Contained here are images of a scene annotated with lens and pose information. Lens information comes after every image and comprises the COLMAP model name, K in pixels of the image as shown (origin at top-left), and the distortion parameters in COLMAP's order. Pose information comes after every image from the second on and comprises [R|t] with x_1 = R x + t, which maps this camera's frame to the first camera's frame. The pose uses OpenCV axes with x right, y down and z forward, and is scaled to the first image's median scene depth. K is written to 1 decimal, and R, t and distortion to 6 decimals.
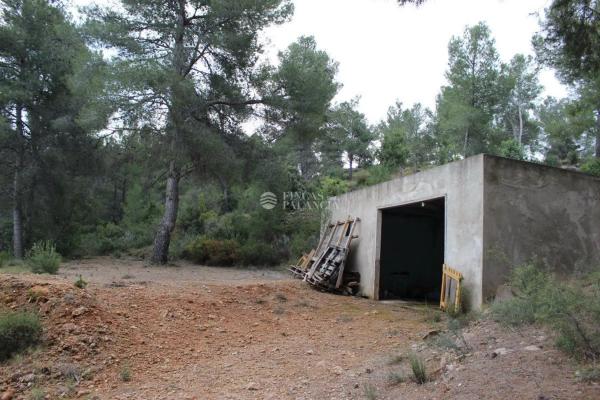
lens RADIAL K [[483.5, 0, 300.0], [0, 483.5, 200.0], [0, 0, 1]] dist [-0.168812, 0.141181]
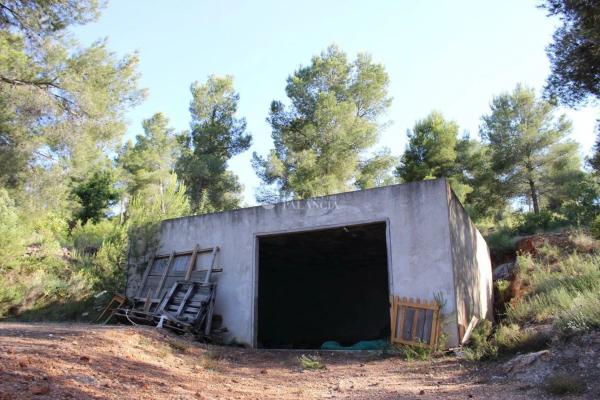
lens RADIAL K [[483.5, 0, 300.0], [0, 483.5, 200.0], [0, 0, 1]] dist [-0.168812, 0.141181]
pose [[0.734639, 0.140197, 0.663815, -0.322921], [-0.050435, 0.986995, -0.152636, 0.076139], [-0.676581, 0.078653, 0.732156, 0.326531]]
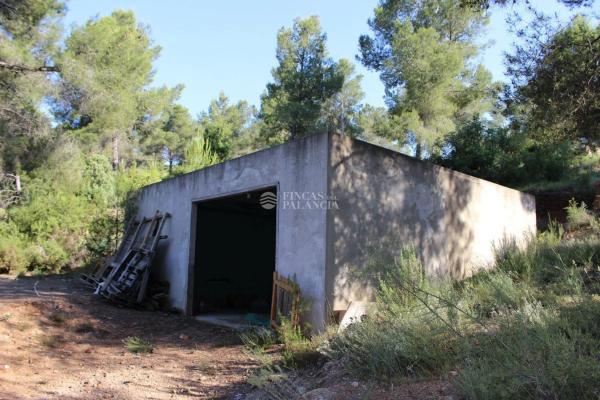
lens RADIAL K [[483.5, 0, 300.0], [0, 483.5, 200.0], [0, 0, 1]] dist [-0.168812, 0.141181]
pose [[0.933327, 0.020781, 0.358424, 0.040584], [-0.019898, 0.999783, -0.006150, 0.015569], [-0.358474, -0.001392, 0.933539, 0.180328]]
